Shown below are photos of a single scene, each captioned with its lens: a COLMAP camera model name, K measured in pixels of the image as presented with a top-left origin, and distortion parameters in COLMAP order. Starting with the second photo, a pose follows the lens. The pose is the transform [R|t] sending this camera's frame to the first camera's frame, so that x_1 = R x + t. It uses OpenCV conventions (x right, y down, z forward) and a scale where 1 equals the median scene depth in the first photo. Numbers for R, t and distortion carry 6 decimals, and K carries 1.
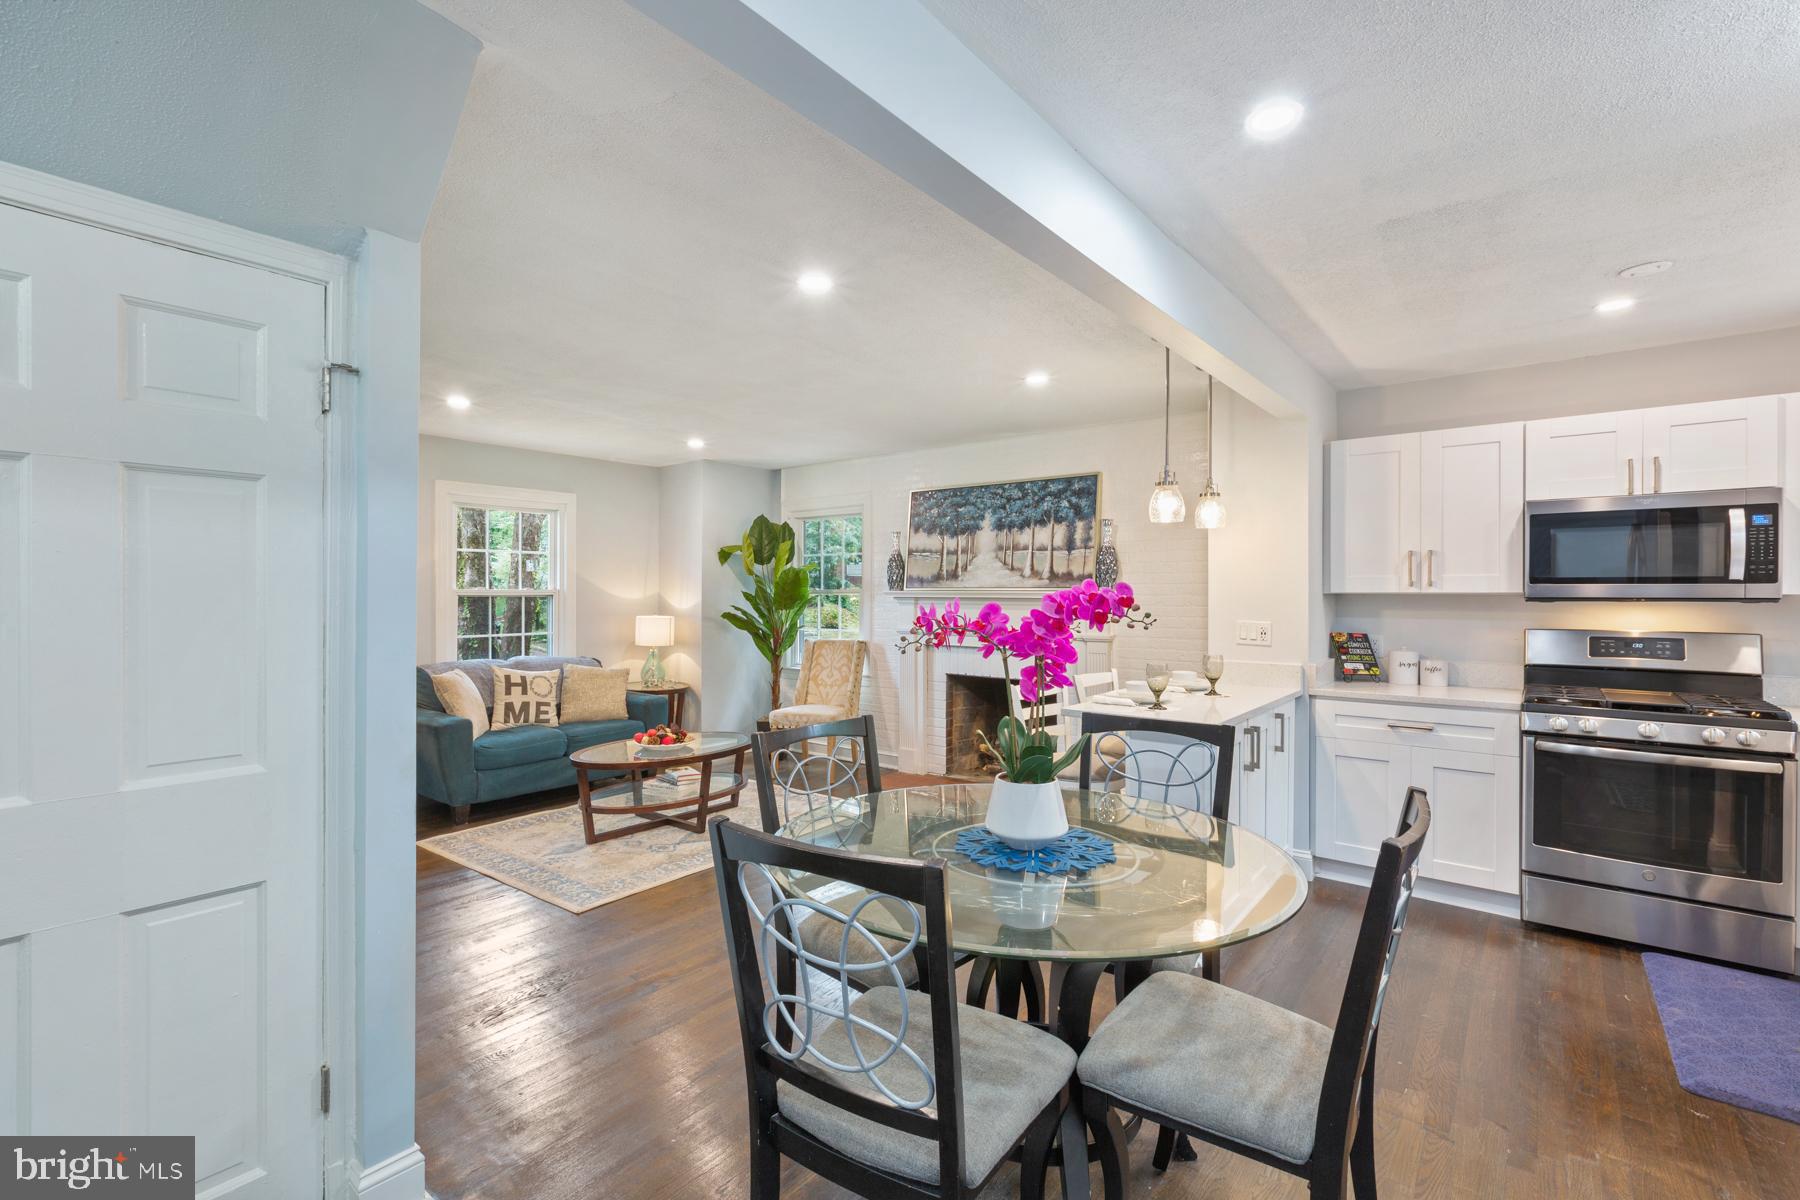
lens RADIAL K [[807.5, 0, 895.6], [0, 807.5, 590.8], [0, 0, 1]] dist [0.003304, 0.000491]
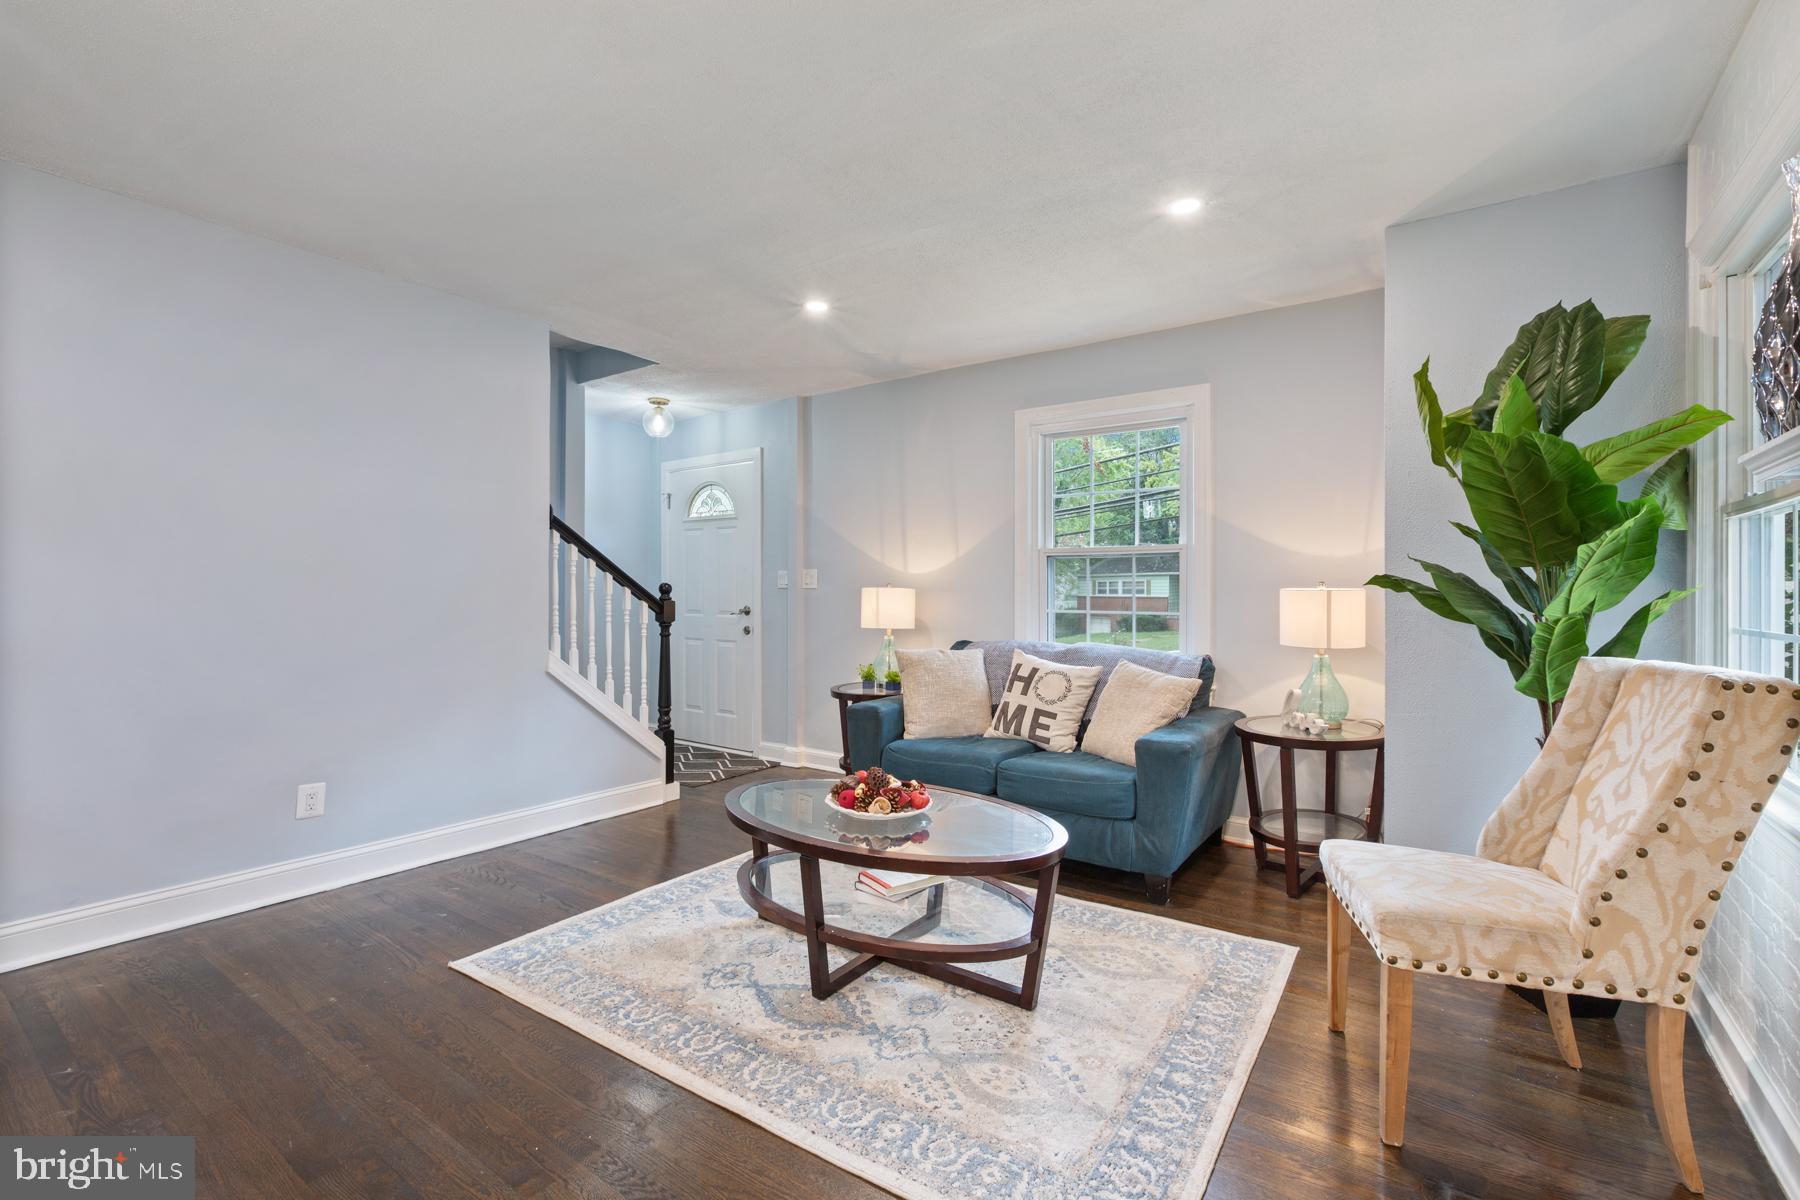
lens RADIAL K [[807.5, 0, 895.6], [0, 807.5, 590.8], [0, 0, 1]] dist [0.003304, 0.000491]
pose [[0.048831, -0.001444, -0.998806, 0.215778], [-0.002597, 0.999995, -0.001573, 0.041625], [0.998804, 0.002670, 0.048827, 0.850212]]
